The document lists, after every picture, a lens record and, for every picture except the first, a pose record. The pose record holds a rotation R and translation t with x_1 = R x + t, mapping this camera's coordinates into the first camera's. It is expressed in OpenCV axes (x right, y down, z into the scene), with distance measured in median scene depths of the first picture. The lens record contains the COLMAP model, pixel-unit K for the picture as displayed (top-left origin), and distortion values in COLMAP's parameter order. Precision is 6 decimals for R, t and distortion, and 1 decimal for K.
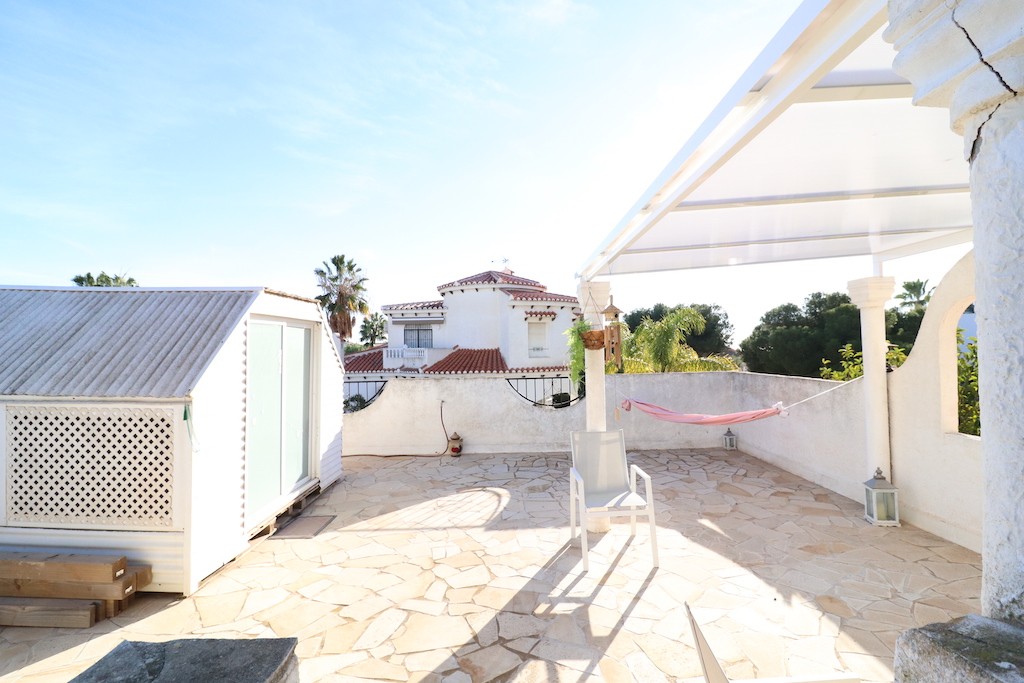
lens RADIAL K [[473.5, 0, 511.3], [0, 473.5, 341.5], [0, 0, 1]] dist [0.003916, -0.015073]
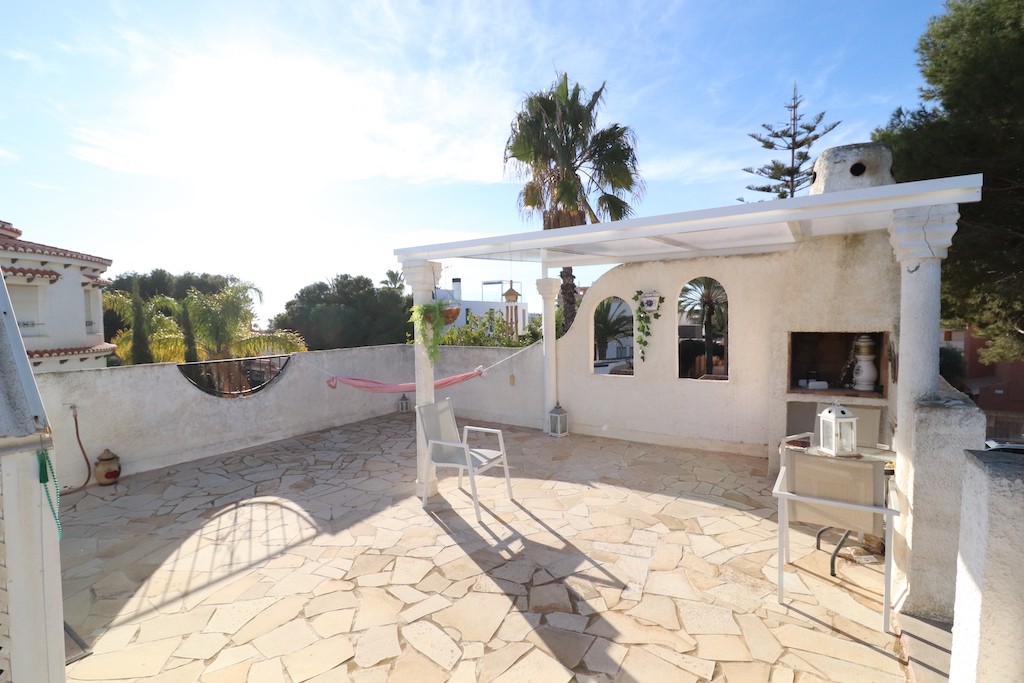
lens RADIAL K [[473.5, 0, 511.3], [0, 473.5, 341.5], [0, 0, 1]] dist [0.003916, -0.015073]
pose [[0.544686, -0.029813, 0.838110, -0.556126], [-0.014737, 0.998873, 0.045109, 0.000869], [-0.838511, -0.036921, 0.543633, 0.251000]]
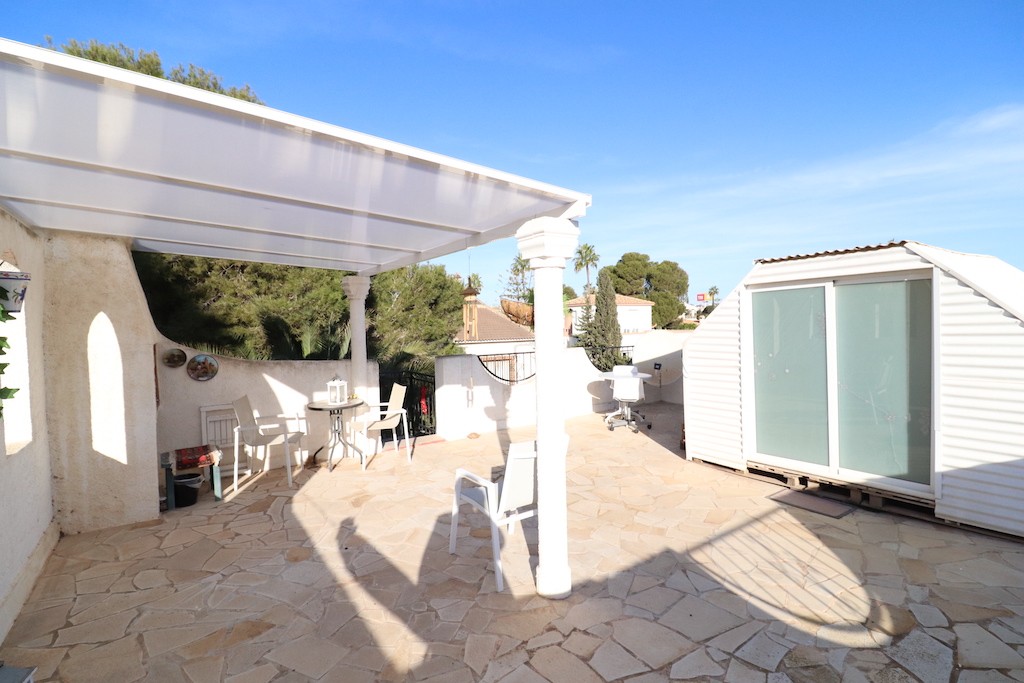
lens RADIAL K [[473.5, 0, 511.3], [0, 473.5, 341.5], [0, 0, 1]] dist [0.003916, -0.015073]
pose [[-0.823929, 0.055246, -0.563994, 0.550263], [0.048228, 0.998462, 0.027349, 0.019023], [0.564637, -0.004667, -0.825326, 1.411036]]
